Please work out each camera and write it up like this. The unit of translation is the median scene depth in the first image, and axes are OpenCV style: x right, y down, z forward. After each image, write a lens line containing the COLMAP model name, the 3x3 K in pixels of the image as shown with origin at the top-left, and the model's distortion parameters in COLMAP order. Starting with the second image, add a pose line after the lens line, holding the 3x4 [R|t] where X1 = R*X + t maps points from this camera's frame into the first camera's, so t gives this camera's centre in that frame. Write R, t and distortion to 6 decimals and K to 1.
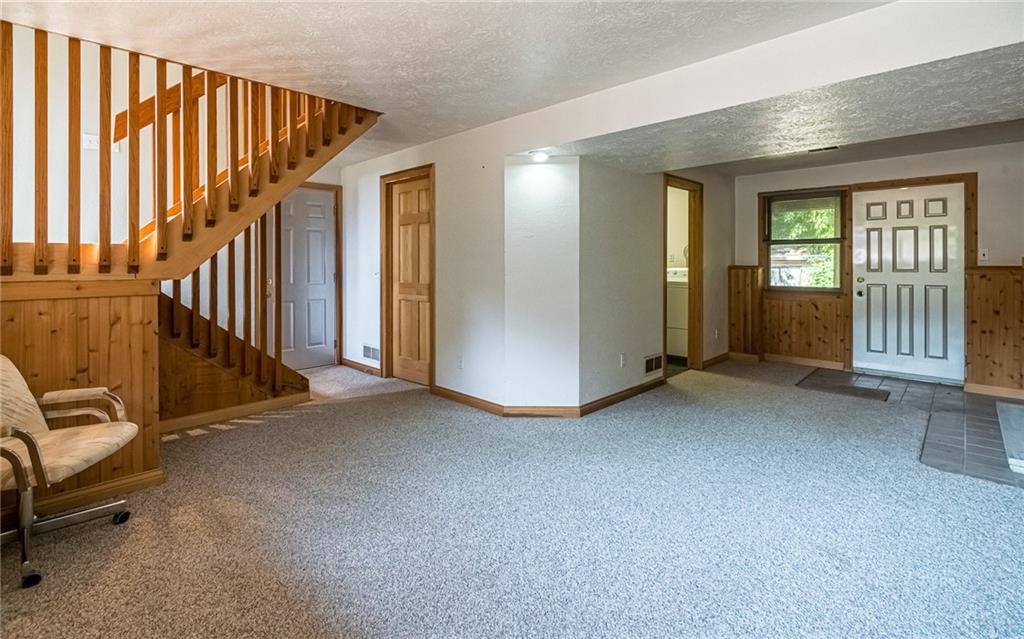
lens RADIAL K [[468.4, 0, 504.6], [0, 468.4, 265.6], [0, 0, 1]] dist [-0.004804, 0.001955]
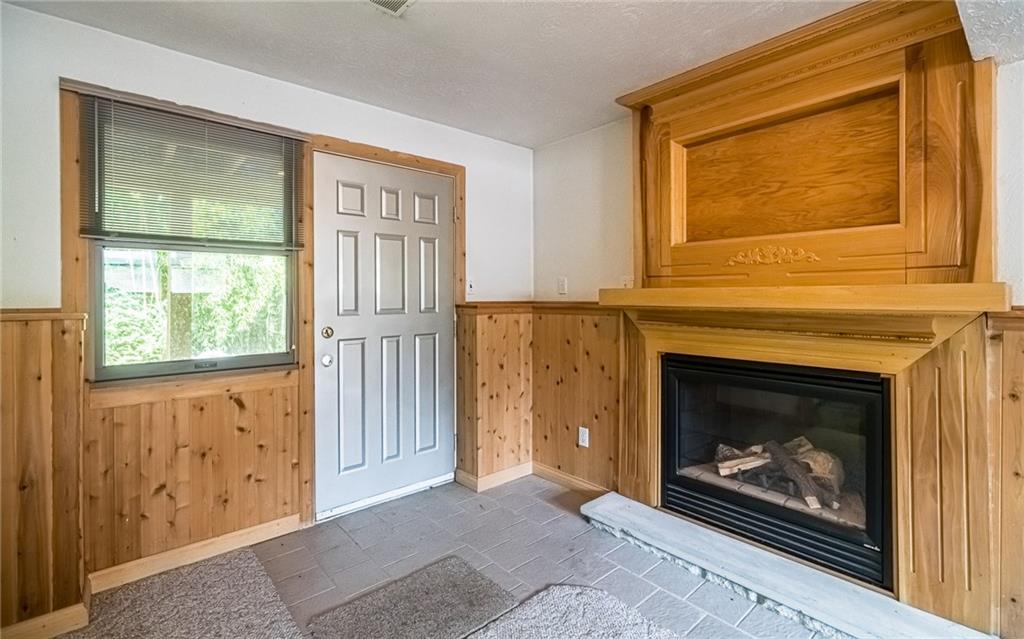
lens RADIAL K [[468.4, 0, 520.1], [0, 468.4, 295.7], [0, 0, 1]] dist [-0.004804, 0.001955]
pose [[0.061419, -0.000379, 0.998112, 0.290792], [0.007947, 0.999968, -0.000109, -0.006963], [-0.998080, 0.007939, 0.061420, 0.794432]]
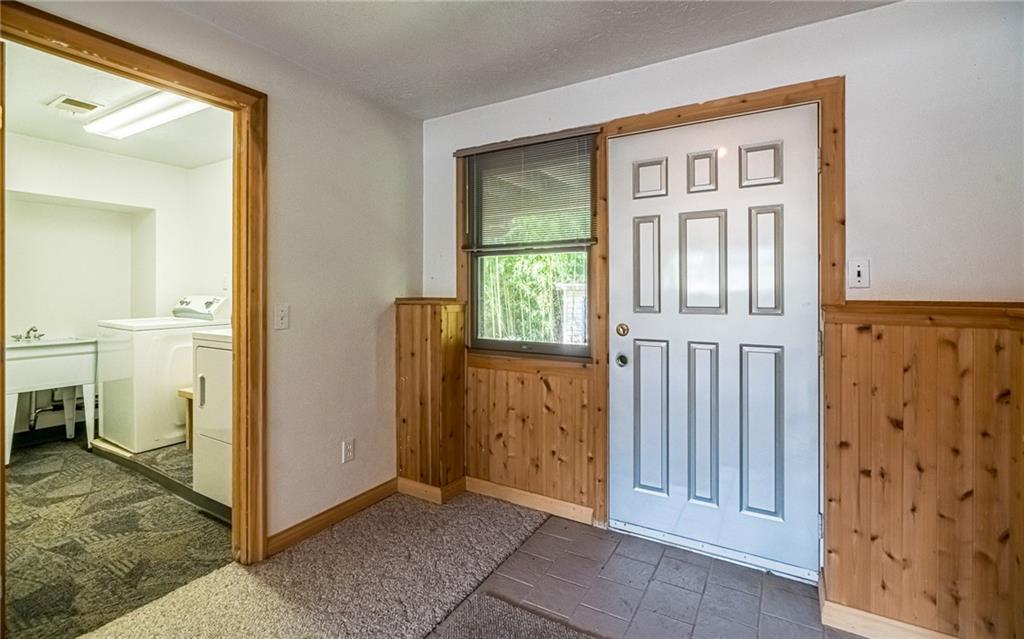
lens RADIAL K [[468.4, 0, 497.7], [0, 468.4, 292.0], [0, 0, 1]] dist [-0.004804, 0.001955]
pose [[0.974256, 0.001349, 0.225439, 0.559493], [-0.000086, 0.999984, -0.005616, -0.004209], [-0.225443, 0.005452, 0.974241, 0.602382]]
